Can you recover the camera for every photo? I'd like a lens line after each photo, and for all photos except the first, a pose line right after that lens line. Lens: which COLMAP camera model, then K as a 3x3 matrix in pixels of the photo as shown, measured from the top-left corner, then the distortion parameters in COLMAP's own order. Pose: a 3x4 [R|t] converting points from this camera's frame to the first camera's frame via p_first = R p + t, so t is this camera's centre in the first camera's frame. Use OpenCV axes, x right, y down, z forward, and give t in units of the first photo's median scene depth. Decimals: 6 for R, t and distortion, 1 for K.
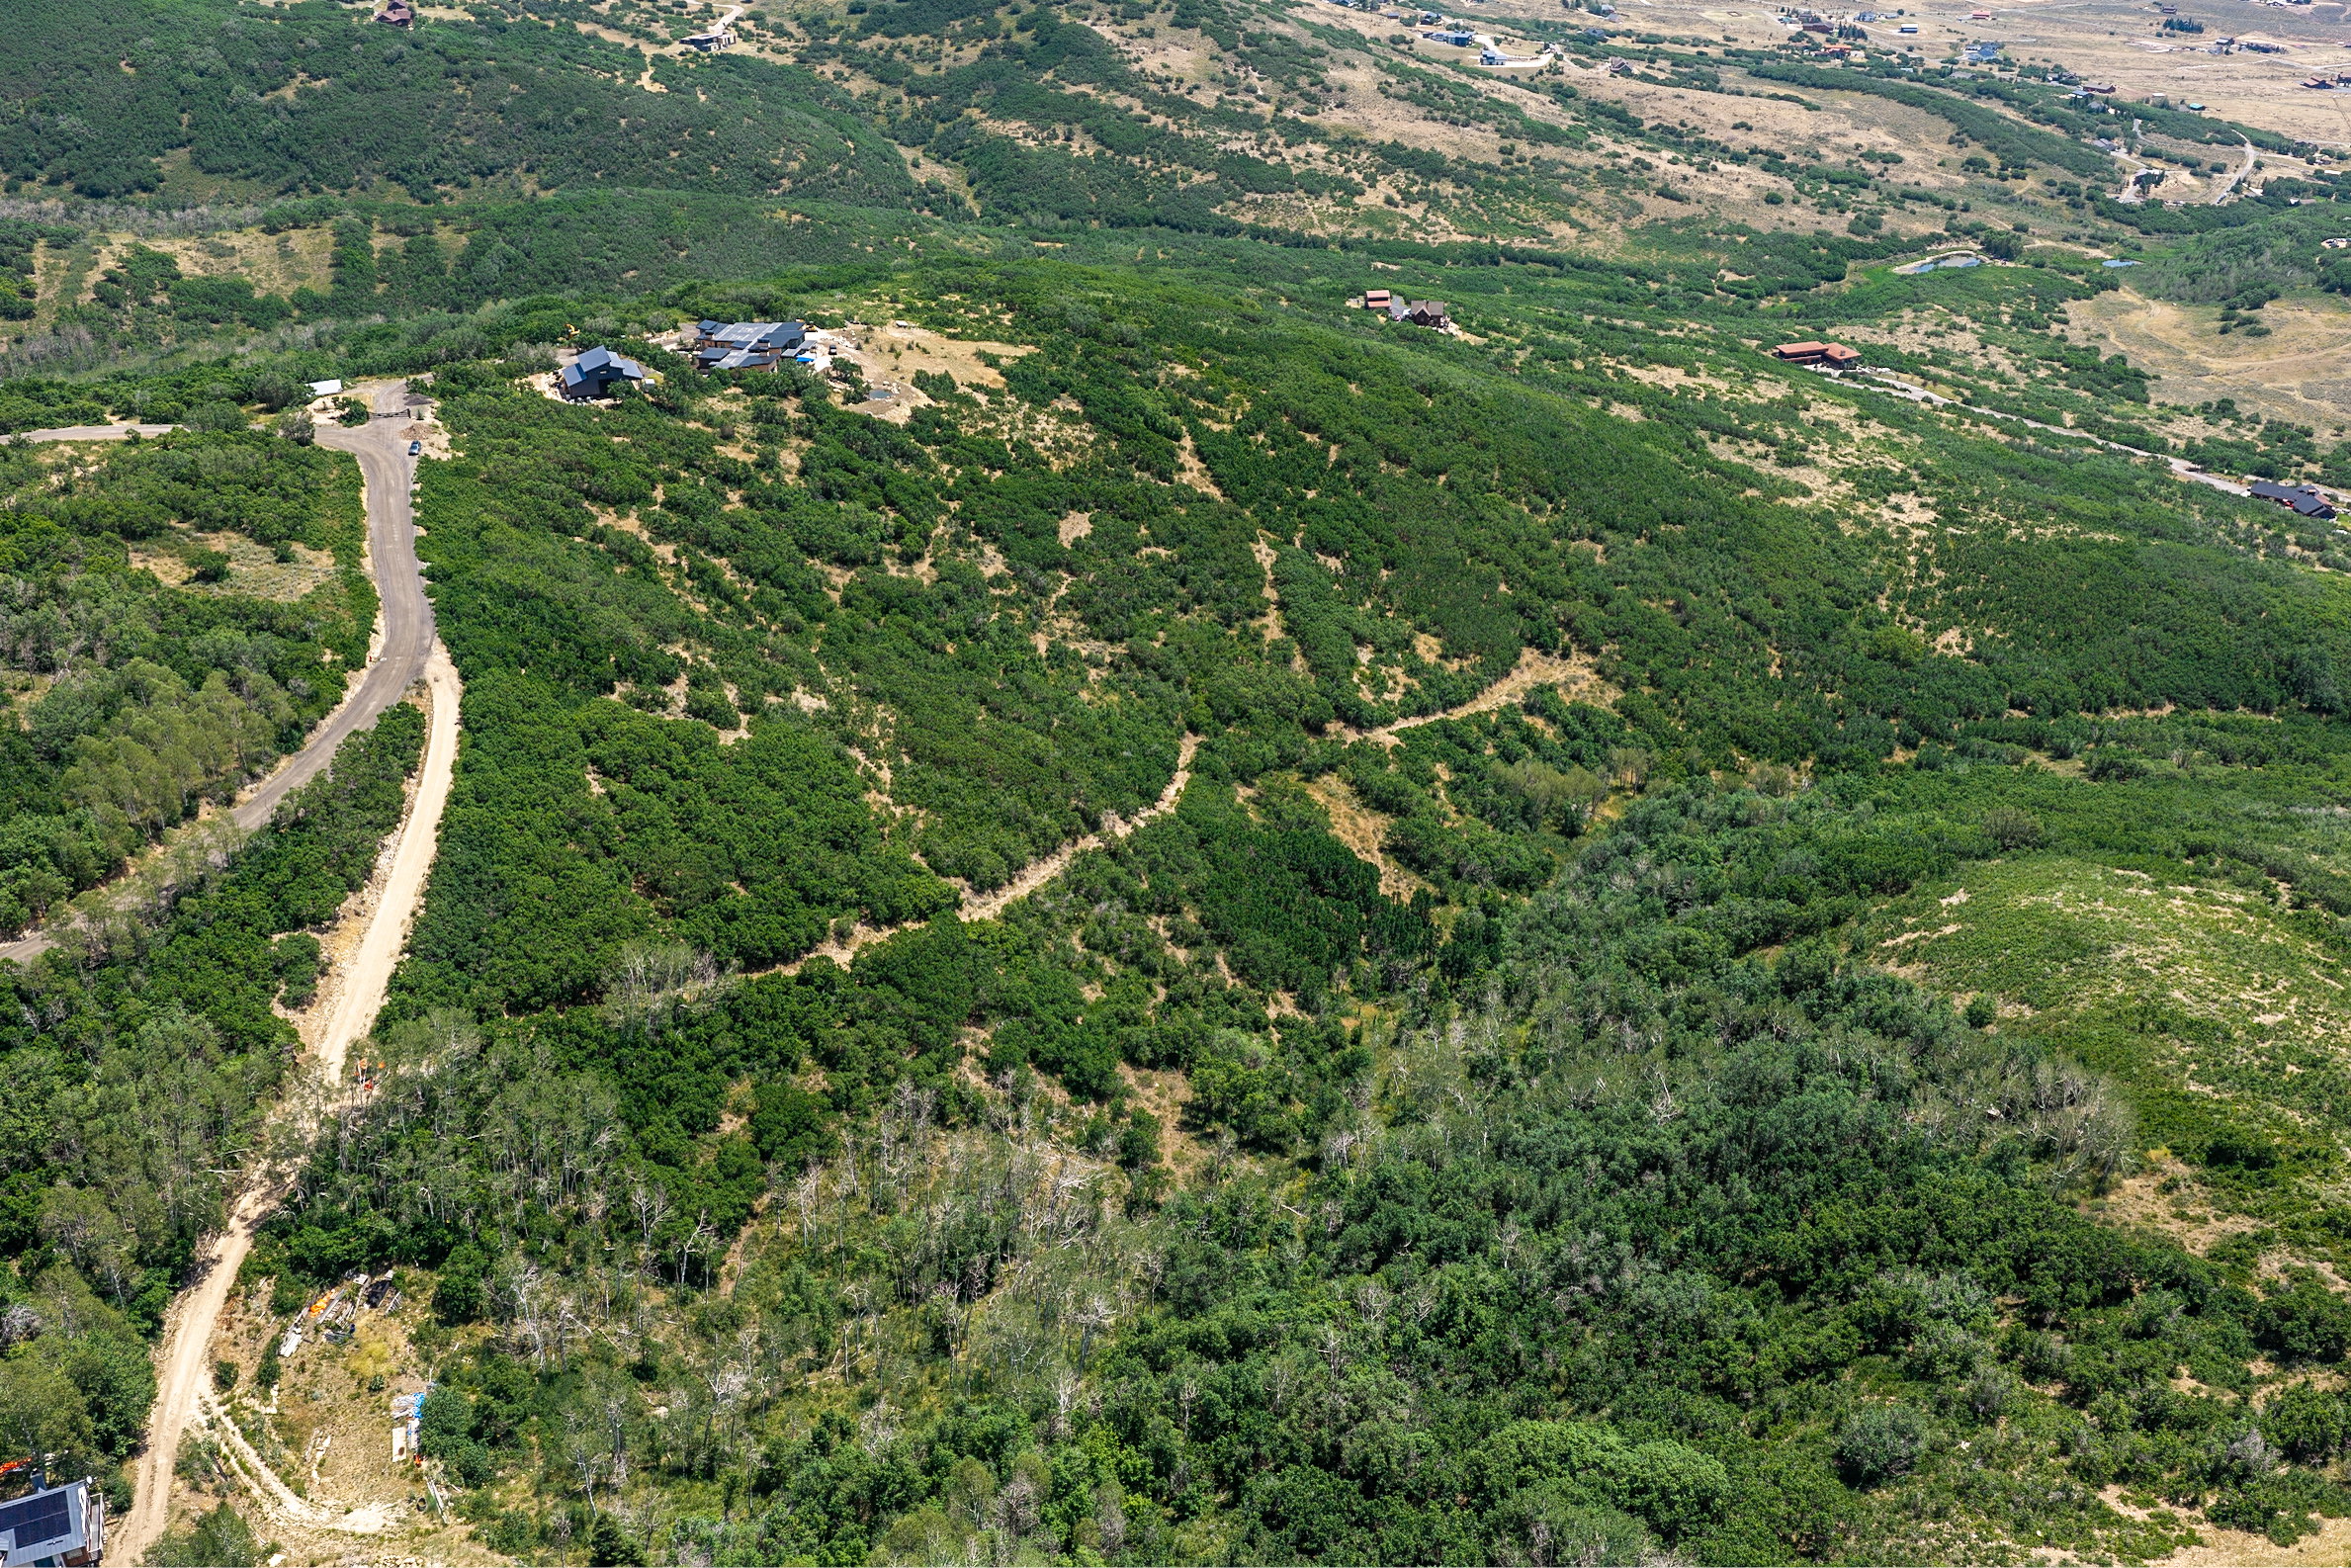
lens RADIAL K [[1894.3, 0, 1232.8], [0, 1894.3, 775.4], [0, 0, 1]] dist [0.000186, -0.019274]
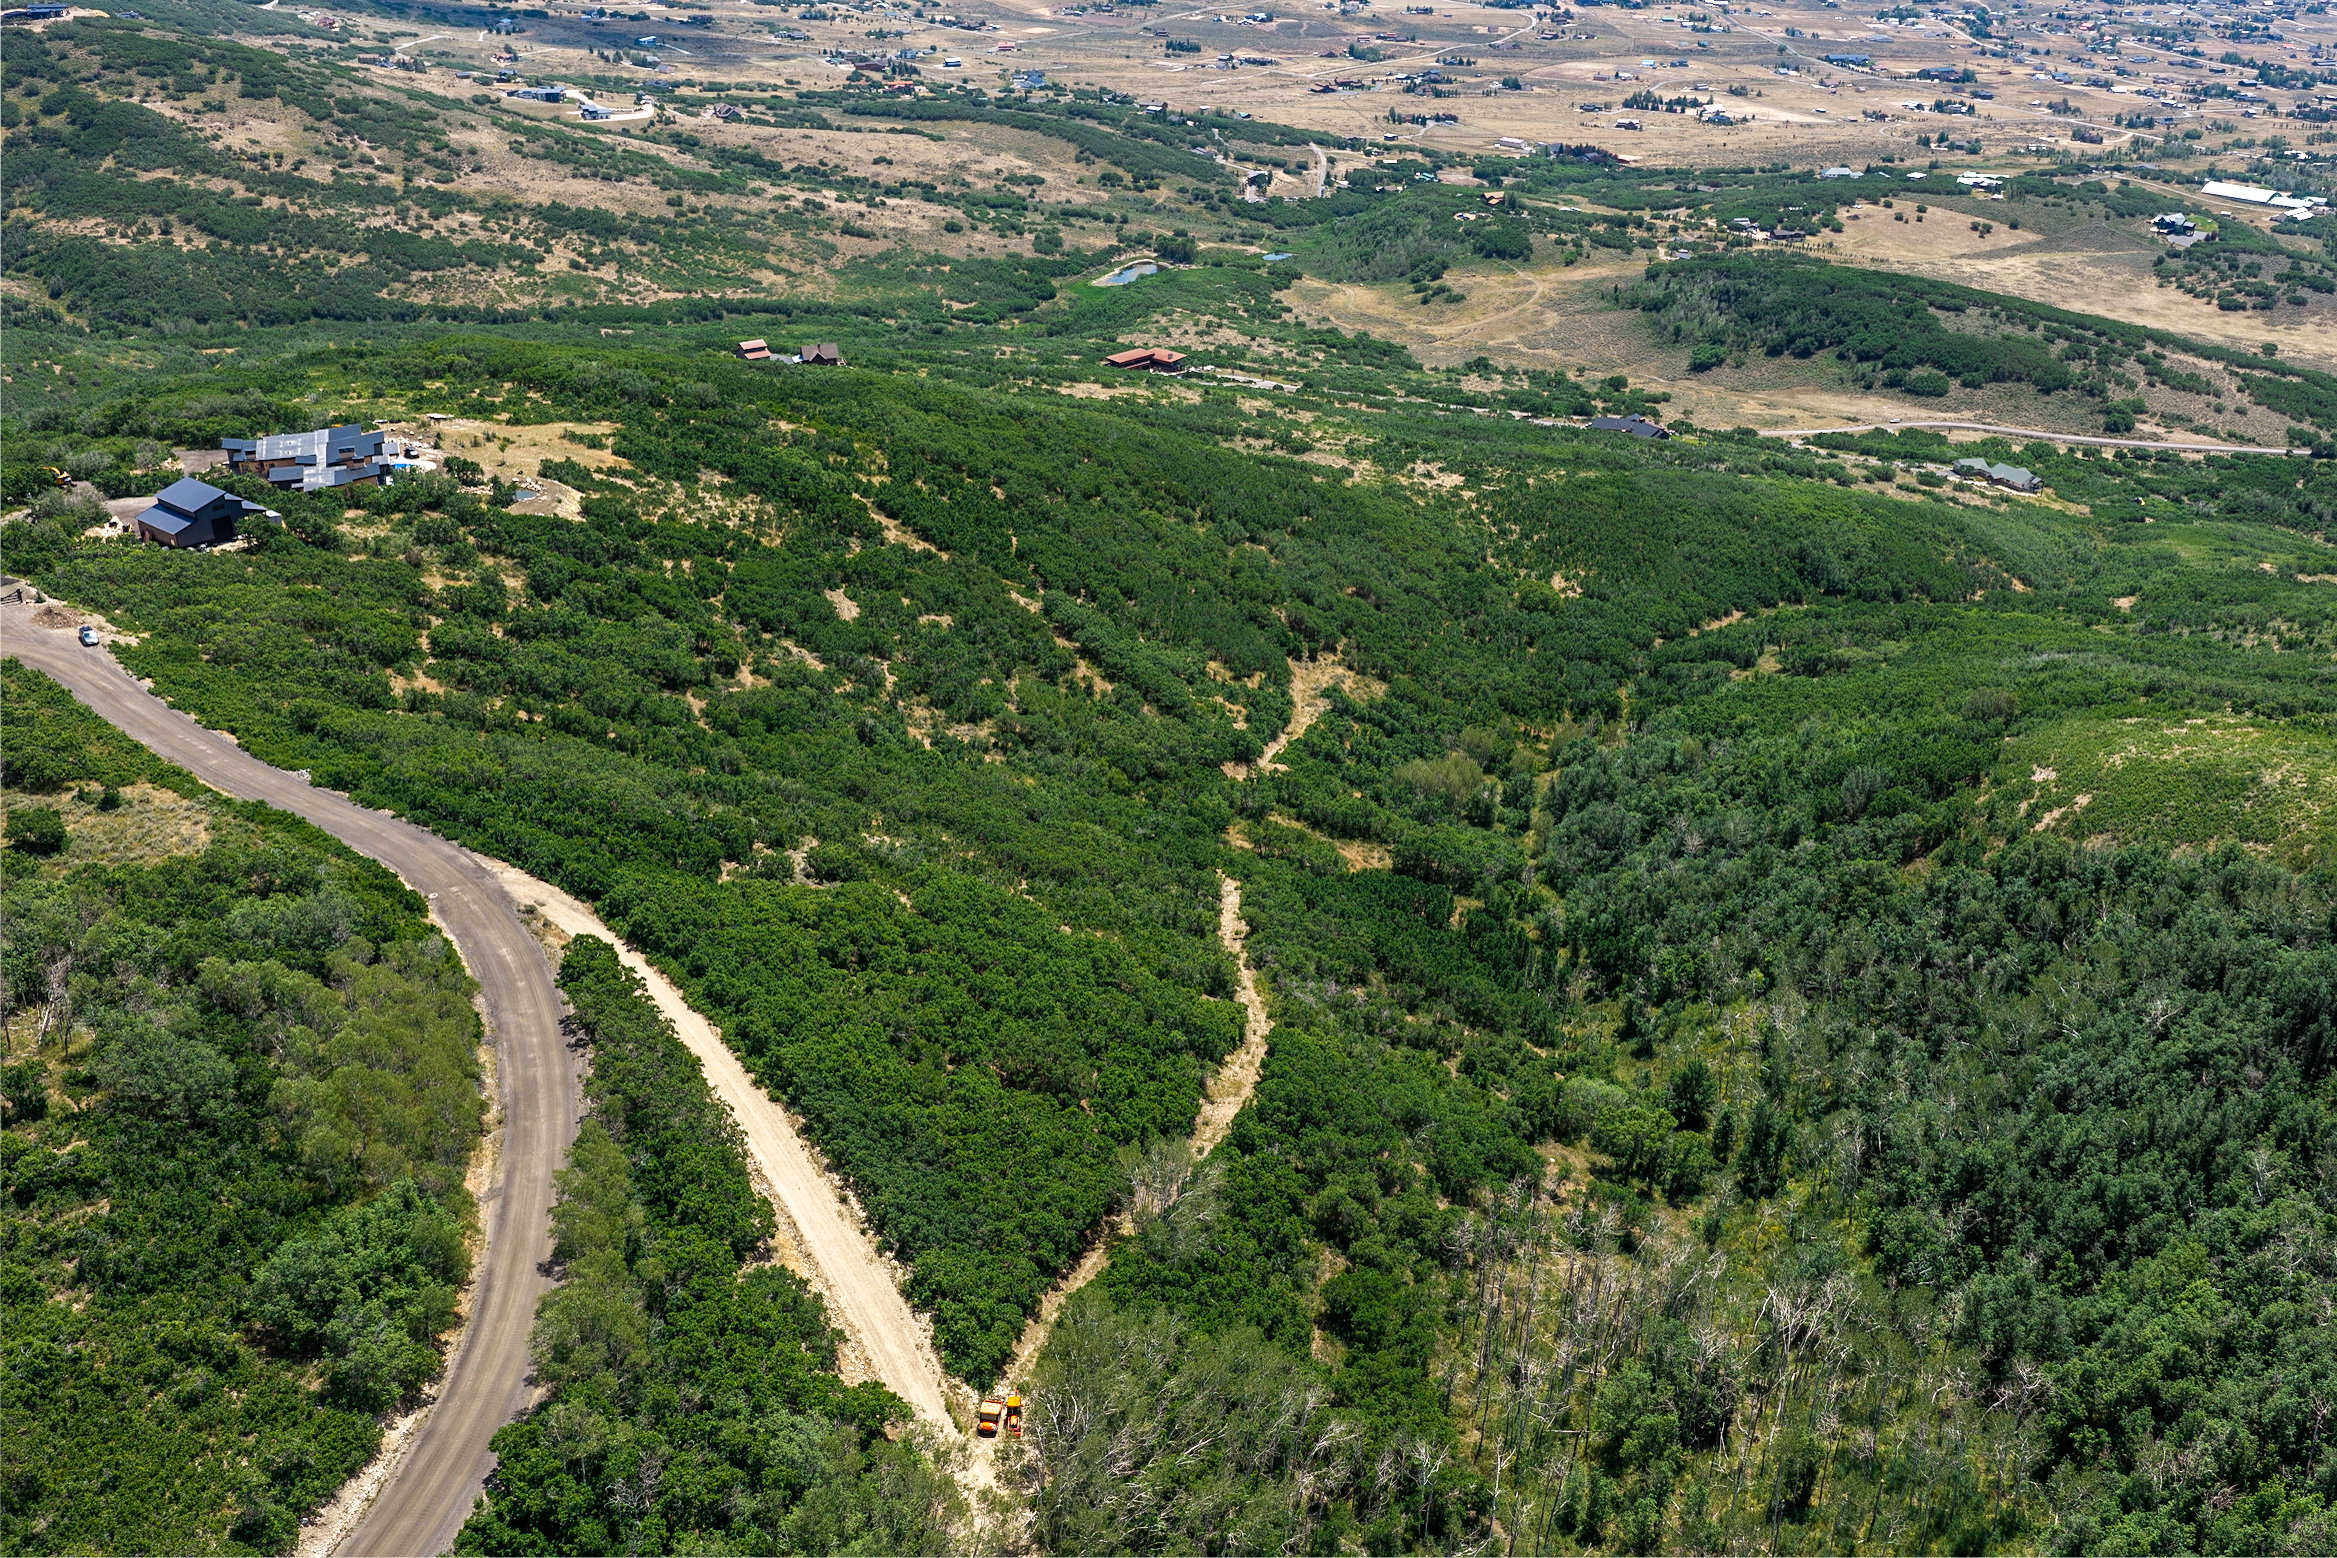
lens RADIAL K [[1954.9, 0, 1172.9], [0, 1954.9, 783.5], [0, 0, 1]] dist [-0.005540, -0.019322]
pose [[0.884780, -0.206745, 0.417638, -0.101153], [0.220667, 0.975229, 0.015281, -0.010501], [-0.410452, 0.078638, 0.908485, 0.045933]]
